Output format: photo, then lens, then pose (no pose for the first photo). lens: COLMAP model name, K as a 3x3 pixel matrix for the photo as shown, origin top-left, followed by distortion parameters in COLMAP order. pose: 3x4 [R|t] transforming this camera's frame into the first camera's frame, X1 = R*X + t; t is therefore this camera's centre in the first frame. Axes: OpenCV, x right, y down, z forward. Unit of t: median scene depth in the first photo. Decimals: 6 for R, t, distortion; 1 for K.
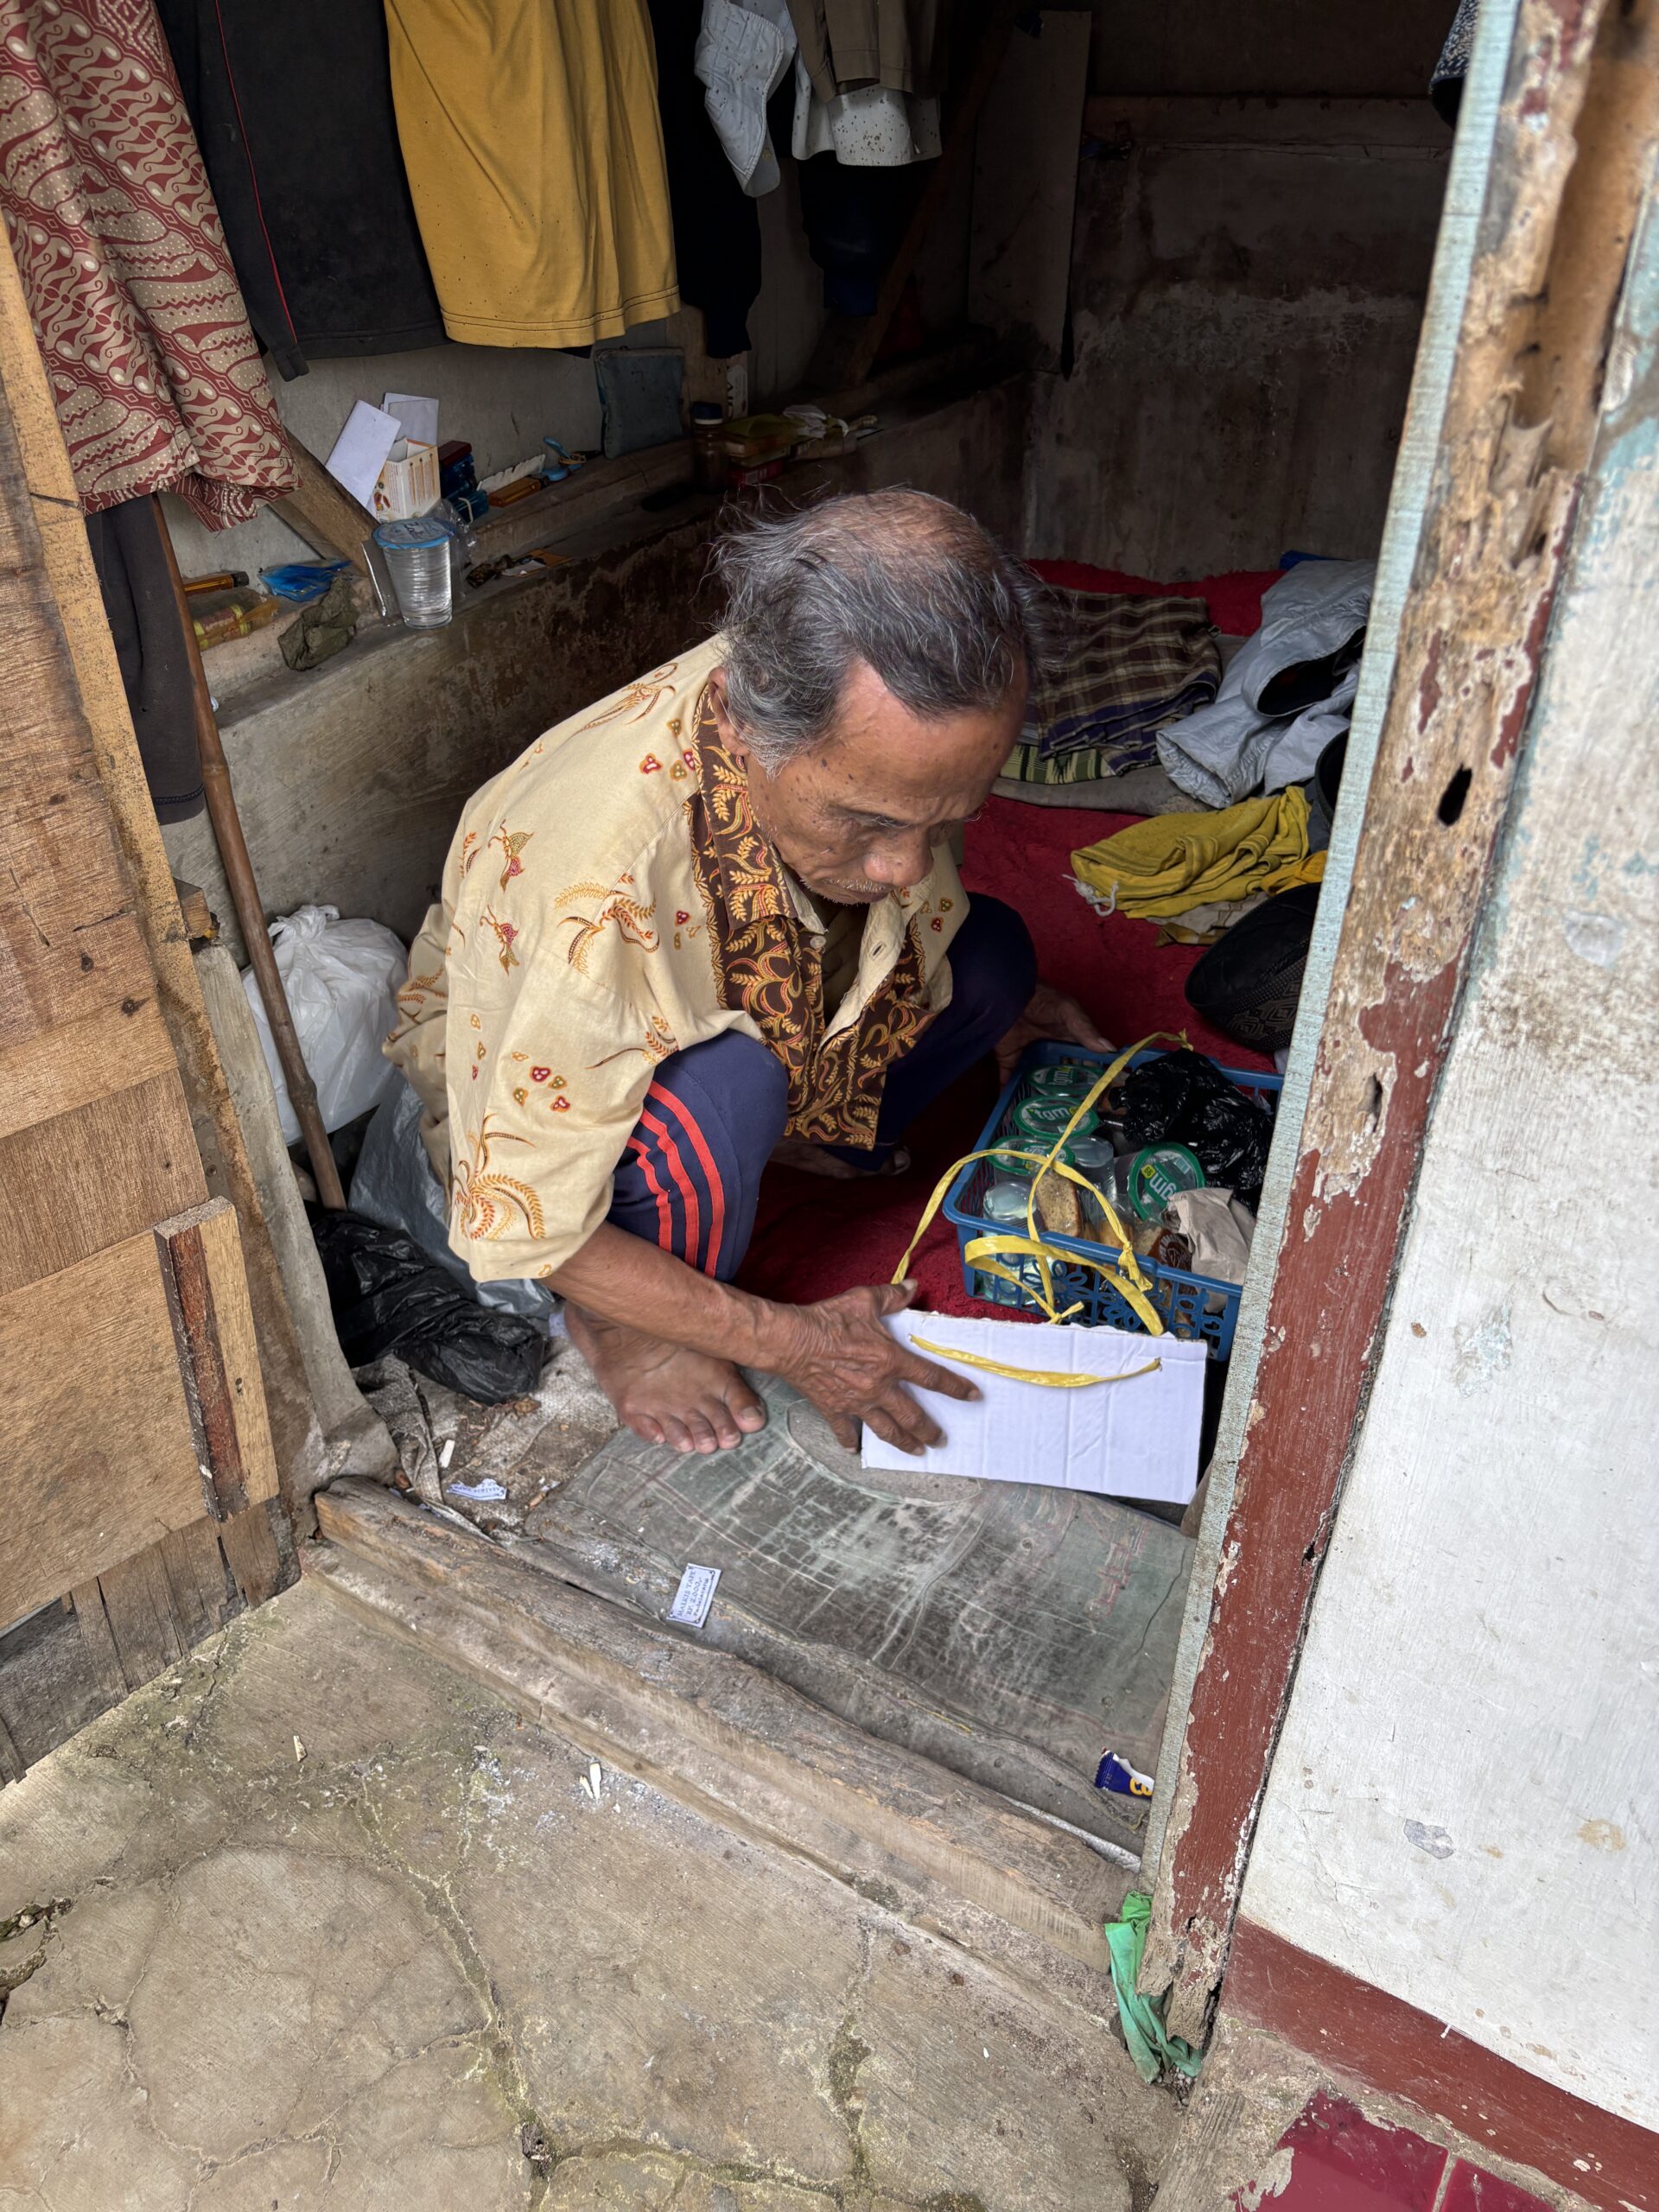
lens RADIAL K [[1669.1, 0, 829.5], [0, 1669.1, 1106.0], [0, 0, 1]] dist [0.000466, 0.000422]
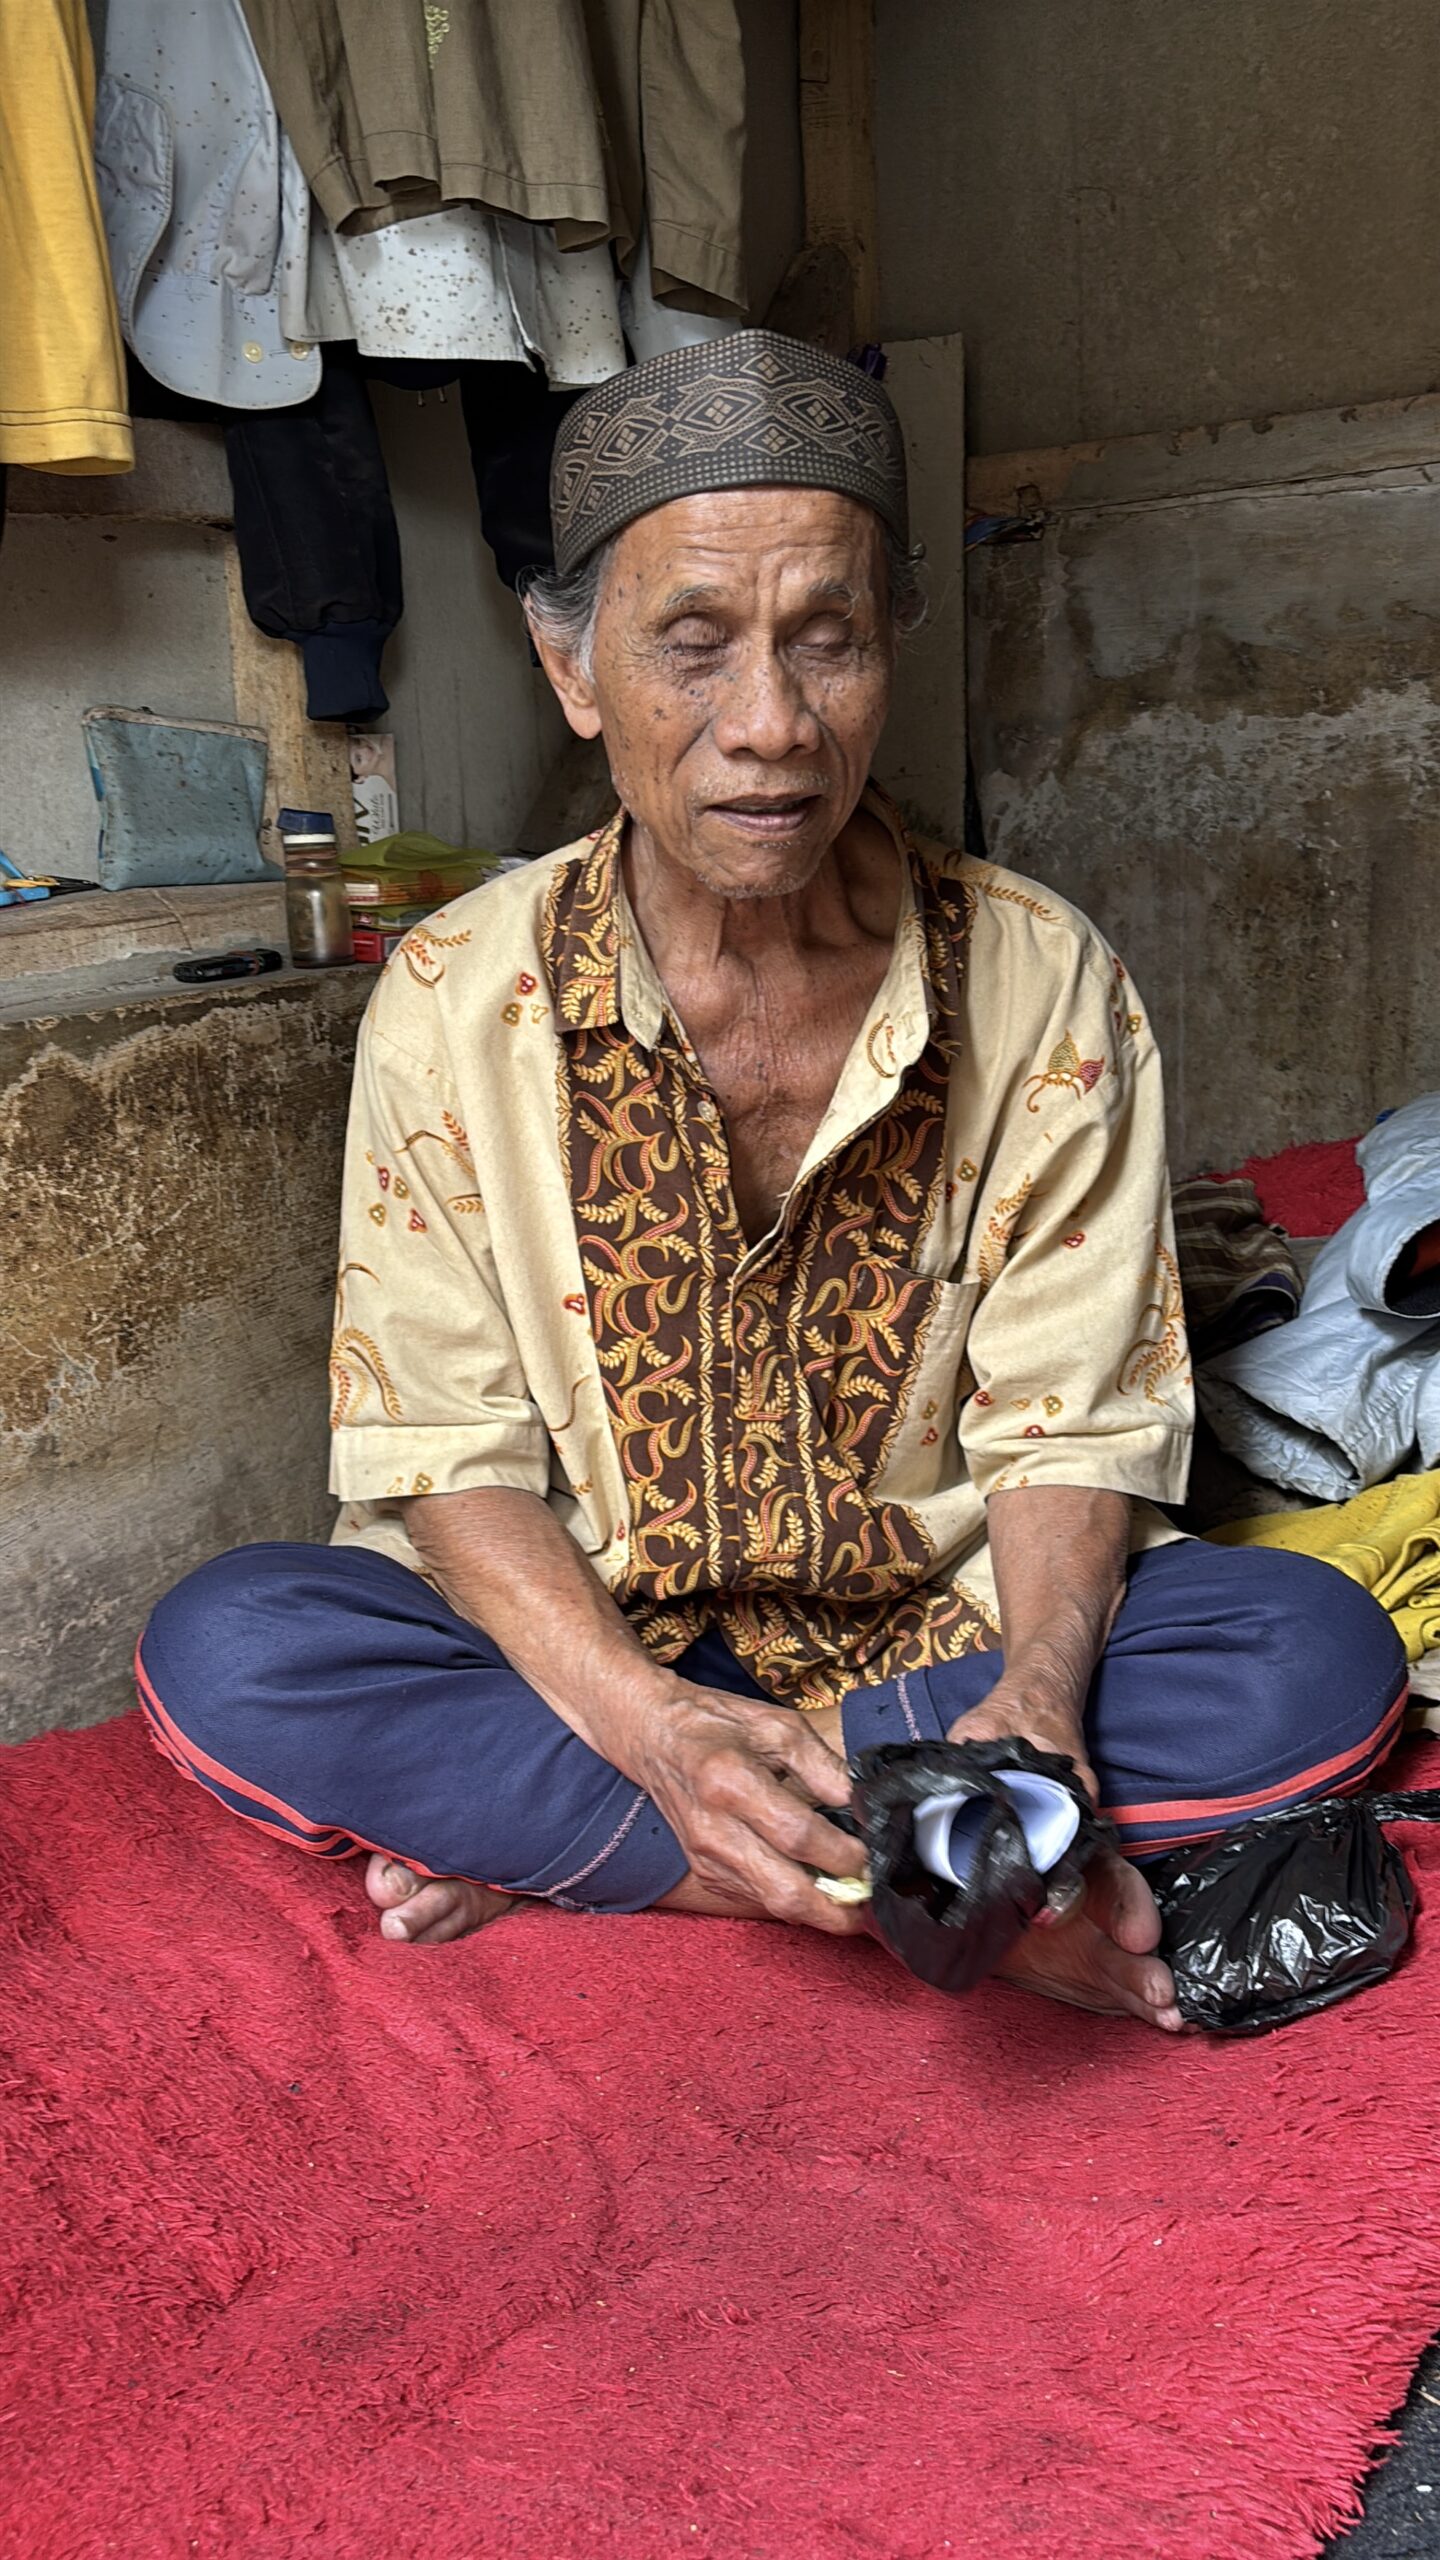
lens RADIAL K [[2408.2, 0, 720.0], [0, 2408.2, 1280.0], [0, 0, 1]] dist [0.008709, 0.003855]
pose [[0.998948, -0.045819, 0.001815, 0.044356], [0.043252, 0.928367, -0.369139, 0.016383], [0.015228, 0.368829, 0.929372, 0.263371]]
